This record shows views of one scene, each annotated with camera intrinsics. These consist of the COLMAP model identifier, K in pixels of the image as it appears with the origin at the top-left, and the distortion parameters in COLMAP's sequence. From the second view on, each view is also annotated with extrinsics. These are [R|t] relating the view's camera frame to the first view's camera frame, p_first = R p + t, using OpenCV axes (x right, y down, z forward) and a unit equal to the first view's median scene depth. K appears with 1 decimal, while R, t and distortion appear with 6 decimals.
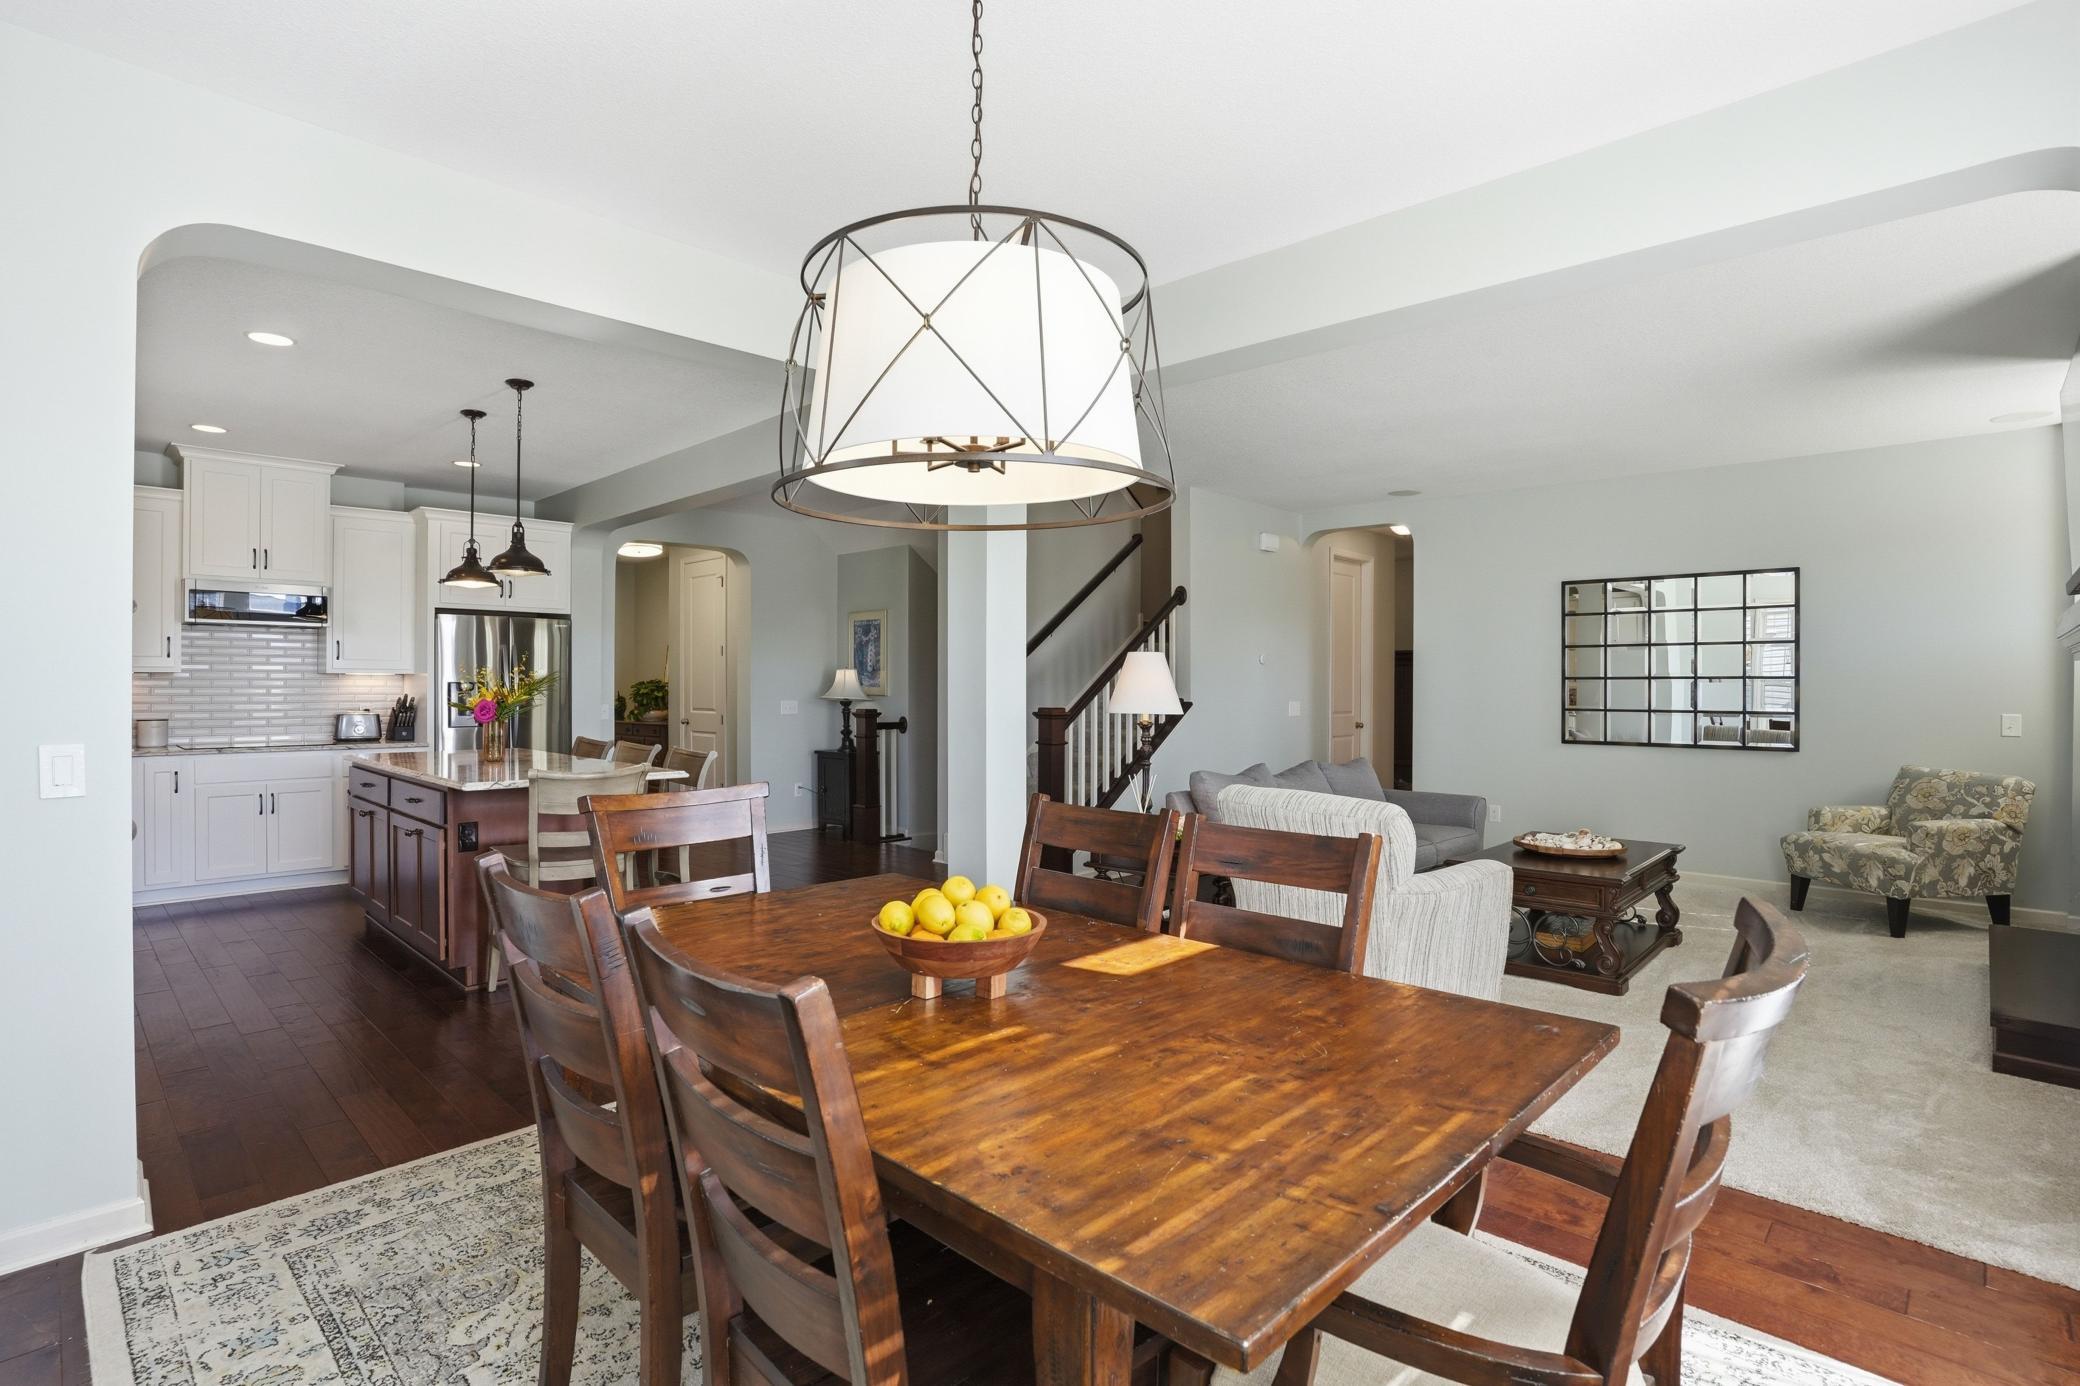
lens RADIAL K [[1058.6, 0, 1040.0], [0, 1058.6, 693.0], [0, 0, 1]] dist [-0.074647, 0.038338]
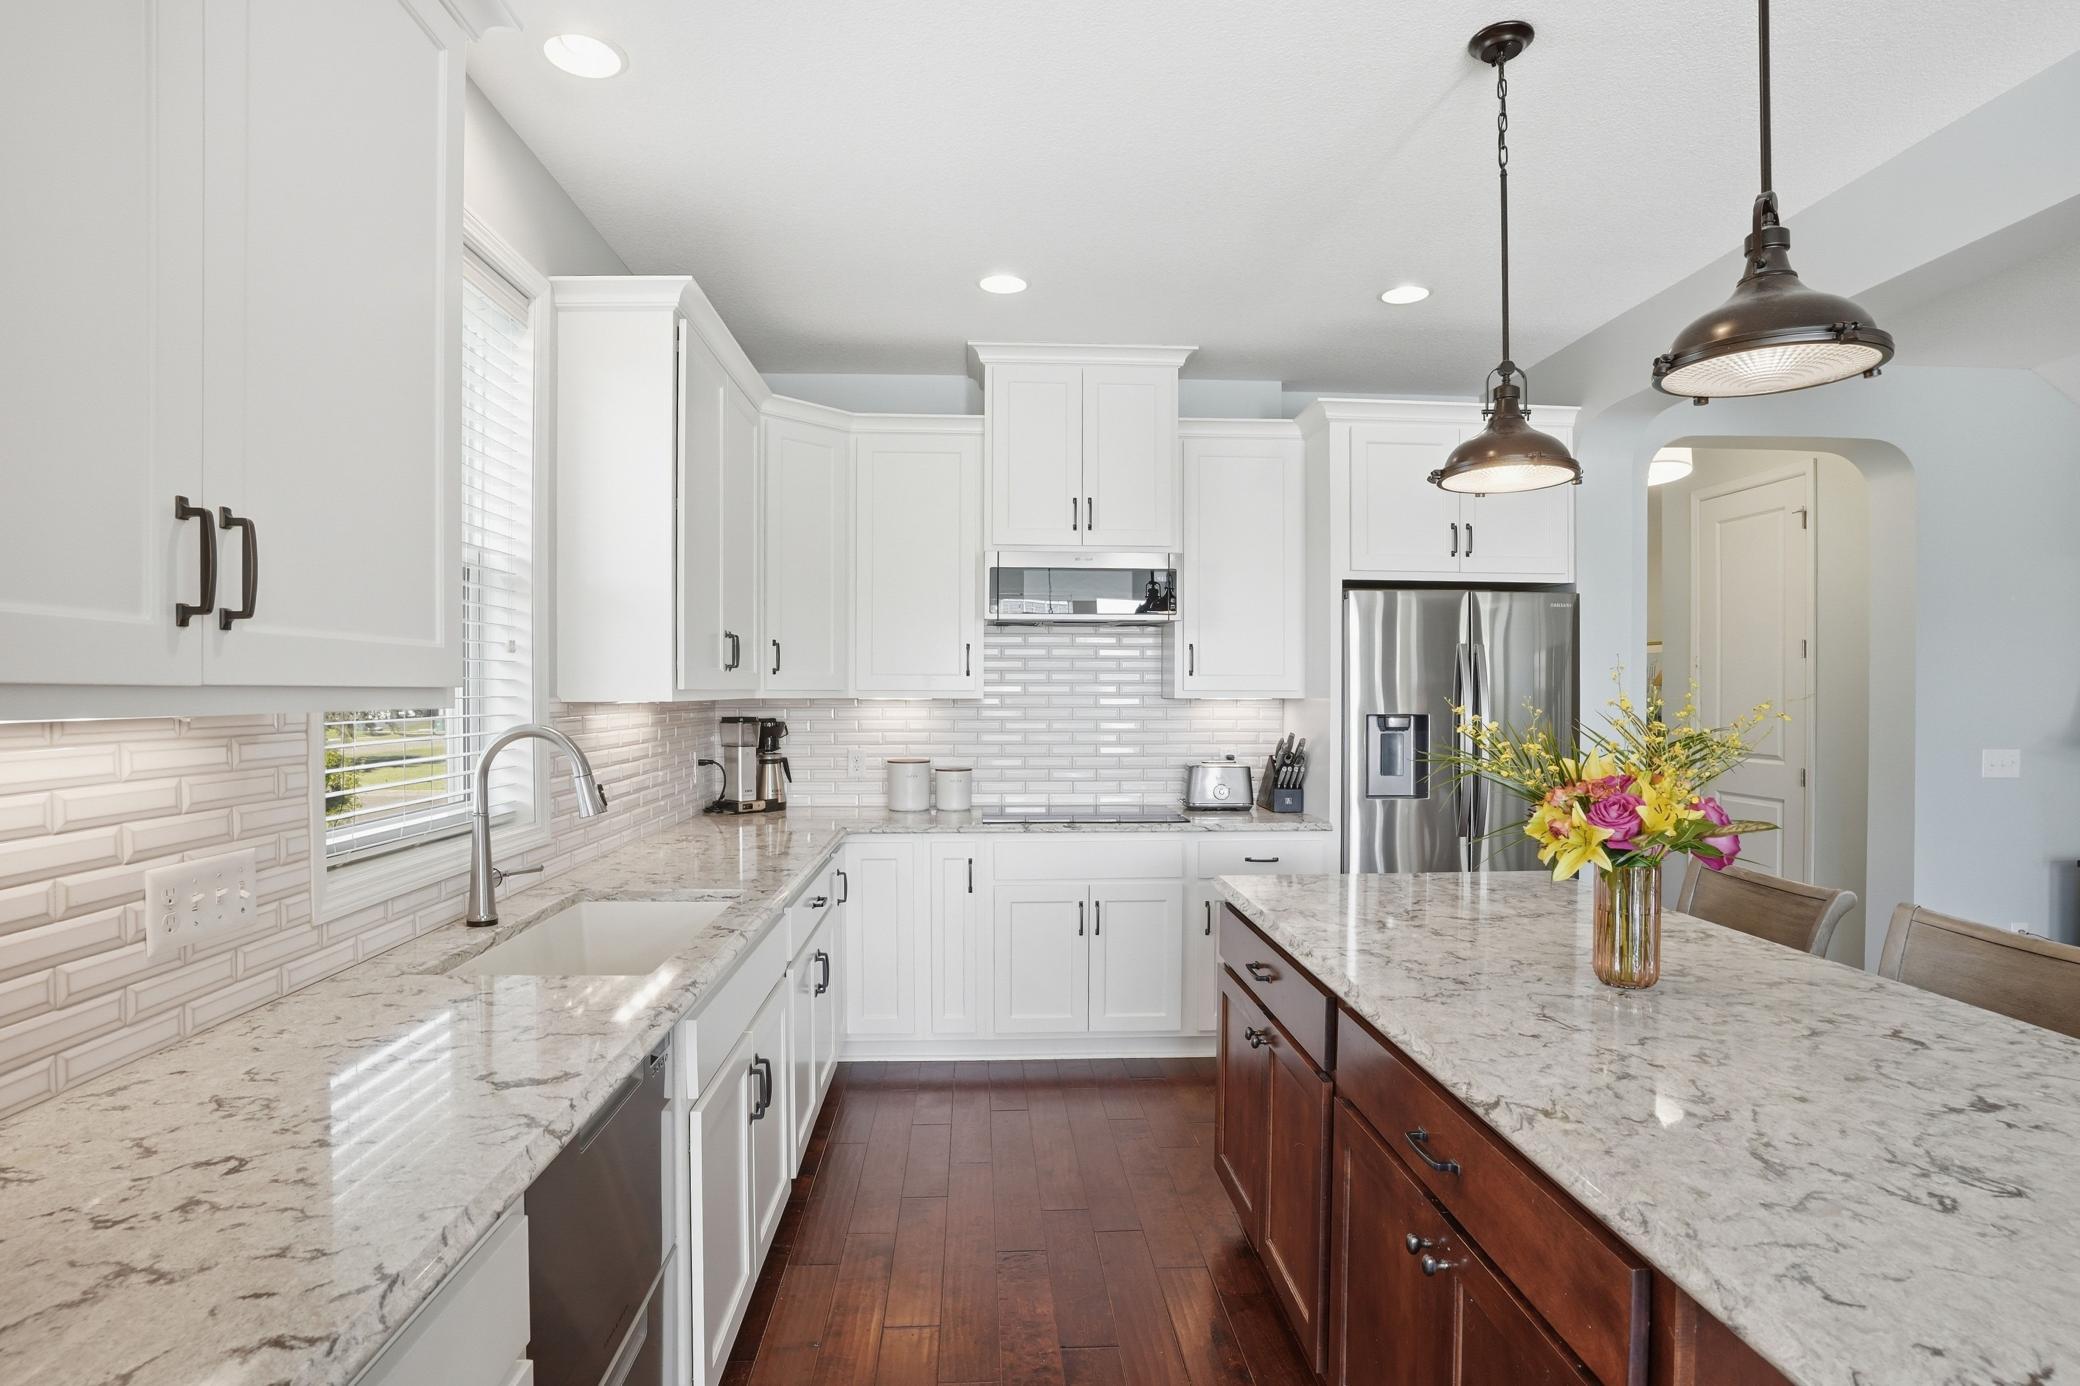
lens RADIAL K [[1058.6, 0, 1040.0], [0, 1058.6, 693.0], [0, 0, 1]] dist [-0.074647, 0.038338]
pose [[0.749569, -0.000219, -0.661926, -0.343427], [-0.004178, 0.999978, -0.005062, -0.018958], [0.661913, 0.006560, 0.749552, 0.485528]]
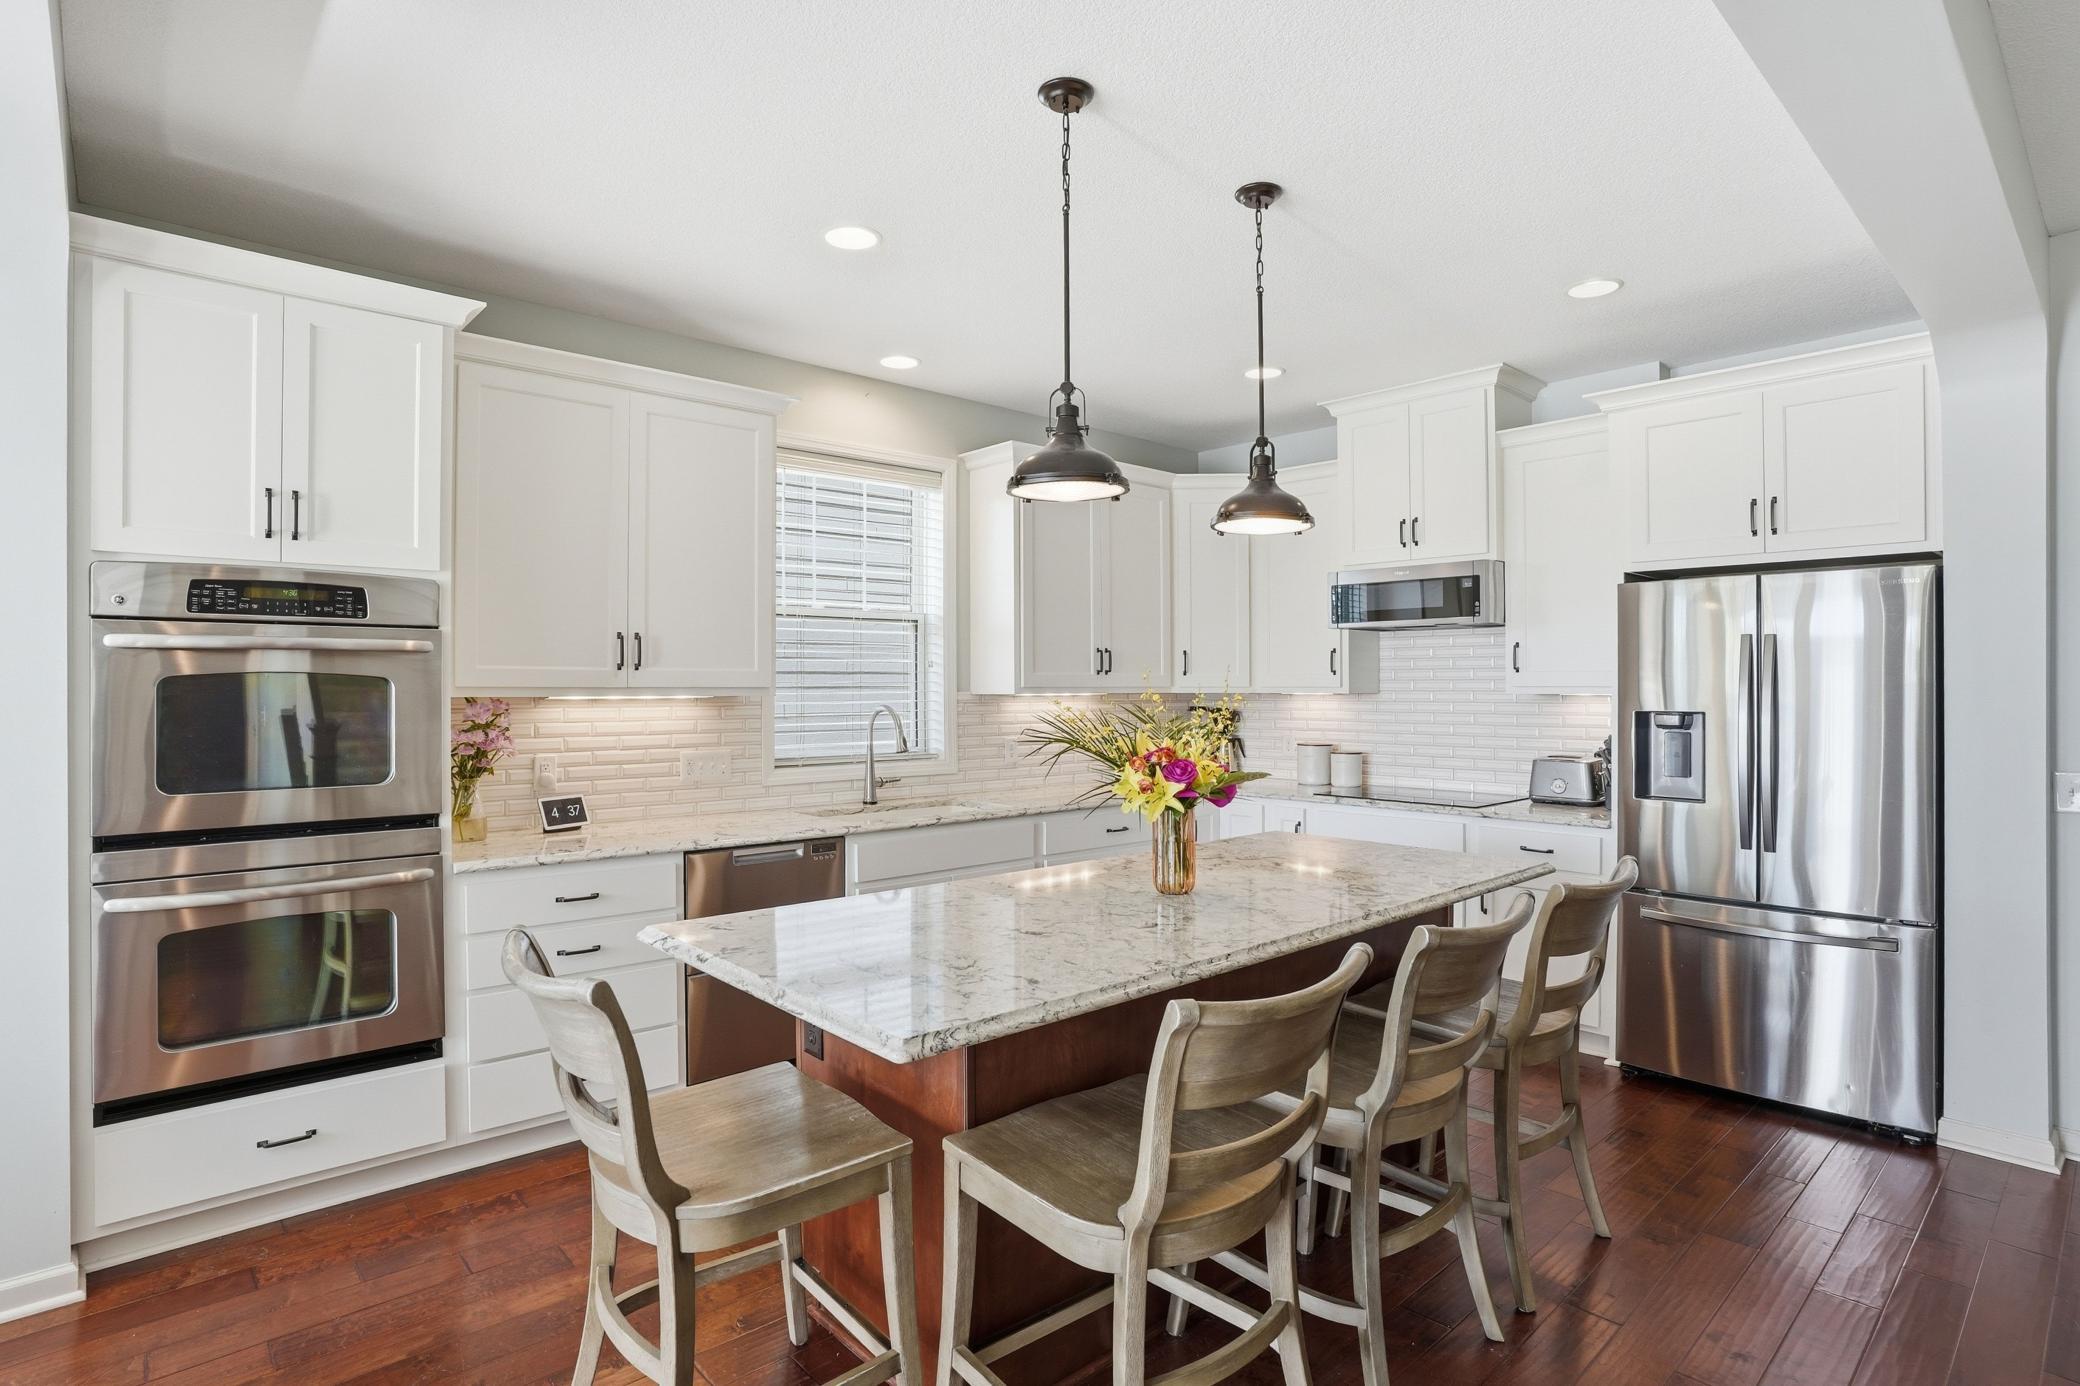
lens RADIAL K [[1058.6, 0, 1040.0], [0, 1058.6, 693.0], [0, 0, 1]] dist [-0.074647, 0.038338]
pose [[-0.023195, 0.002600, -0.999728, -0.033346], [-0.006679, 0.999974, 0.002756, -0.019858], [0.999709, 0.006741, -0.023177, 0.729409]]
